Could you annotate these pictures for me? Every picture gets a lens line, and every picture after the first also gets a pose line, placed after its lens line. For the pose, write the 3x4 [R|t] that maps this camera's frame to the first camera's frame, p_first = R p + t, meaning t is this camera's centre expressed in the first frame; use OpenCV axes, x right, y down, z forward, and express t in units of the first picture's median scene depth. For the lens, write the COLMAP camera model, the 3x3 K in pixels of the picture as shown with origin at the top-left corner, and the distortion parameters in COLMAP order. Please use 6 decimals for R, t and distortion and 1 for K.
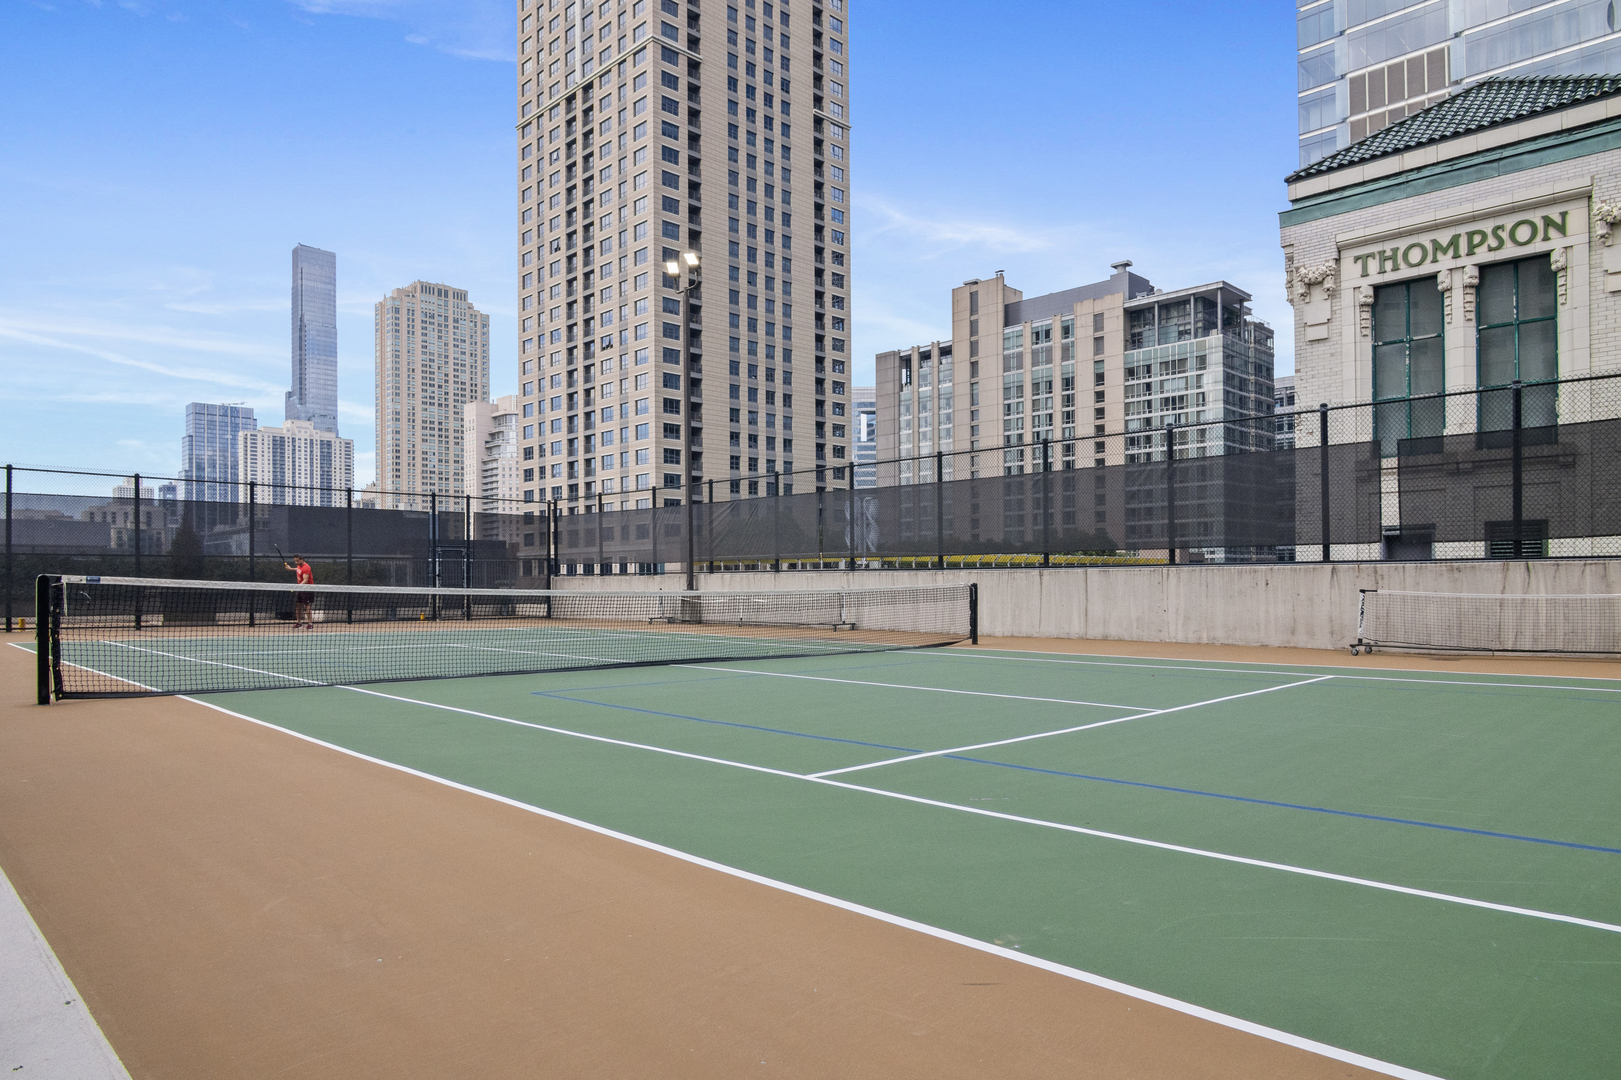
lens RADIAL K [[1002.3, 0, 804.5], [0, 1002.3, 565.8], [0, 0, 1]] dist [-0.004113, -0.001353]
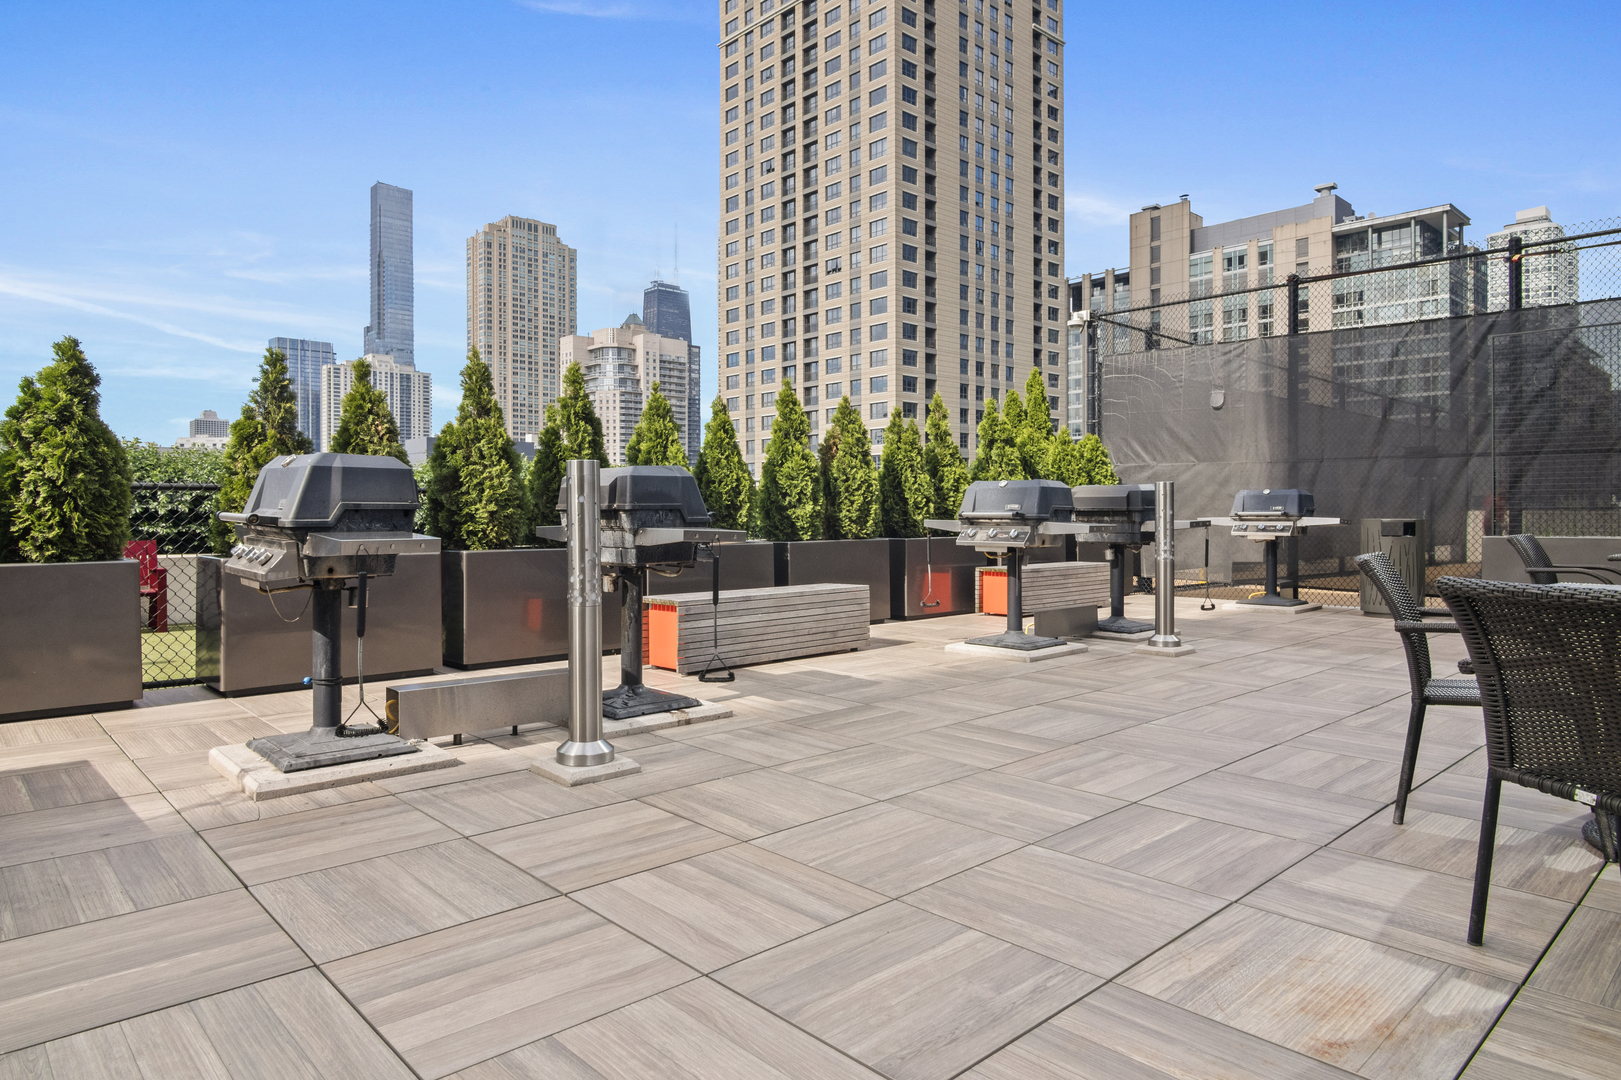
lens RADIAL K [[985.8, 0, 808.9], [0, 985.8, 507.7], [0, 0, 1]] dist [-0.011603, -0.002142]
pose [[0.999467, 0.005515, -0.032186, -0.137192], [-0.005236, 0.999948, 0.008733, 0.000808], [0.032233, -0.008559, 0.999444, 0.038092]]
